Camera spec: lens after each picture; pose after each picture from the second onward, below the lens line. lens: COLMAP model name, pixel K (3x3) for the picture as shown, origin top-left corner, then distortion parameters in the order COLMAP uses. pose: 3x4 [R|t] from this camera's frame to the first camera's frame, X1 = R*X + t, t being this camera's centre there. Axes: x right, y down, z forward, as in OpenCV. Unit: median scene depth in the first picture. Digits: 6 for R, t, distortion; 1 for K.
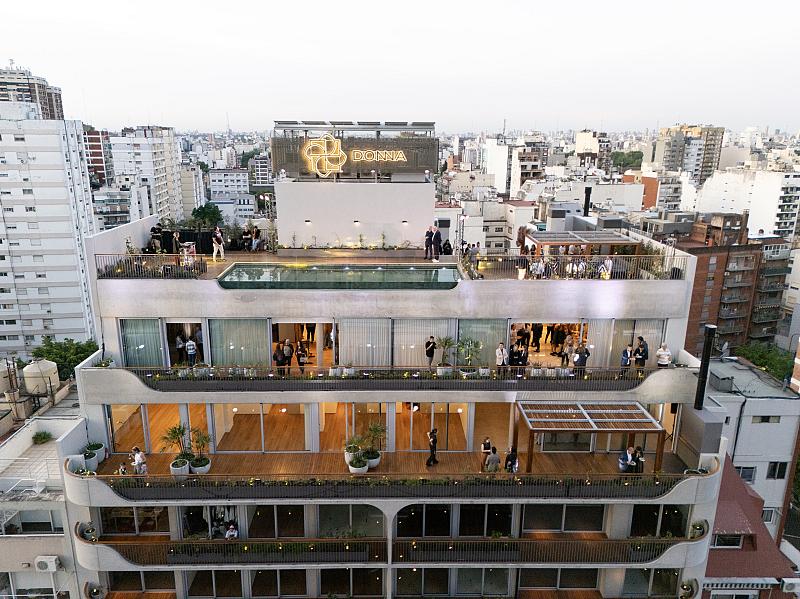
lens RADIAL K [[586.0, 0, 401.2], [0, 586.0, 296.7], [0, 0, 1]] dist [0.067163, -0.057225]
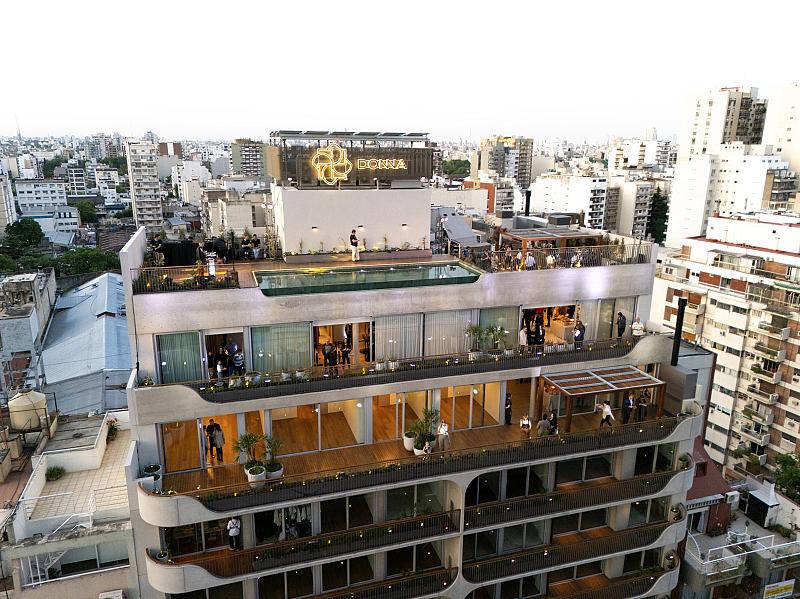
lens RADIAL K [[581.1, 0, 403.0], [0, 581.1, 300.1], [0, 0, 1]] dist [0.067464, -0.058012]
pose [[0.958175, -0.070320, 0.277410, -0.320416], [0.071780, 0.997408, 0.004901, 0.004672], [-0.277036, 0.015217, 0.960739, -0.025556]]
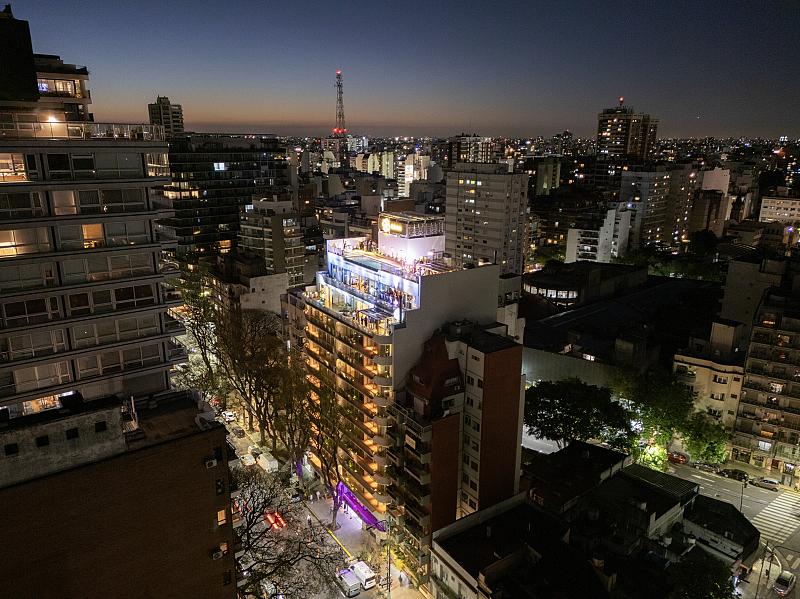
lens RADIAL K [[586.0, 0, 401.2], [0, 586.0, 296.7], [0, 0, 1]] dist [0.067163, -0.057225]
pose [[0.541950, 0.220785, -0.810891, 2.207646], [-0.230931, 0.966855, 0.108910, -0.204693], [0.808060, 0.128236, 0.574974, -0.569031]]
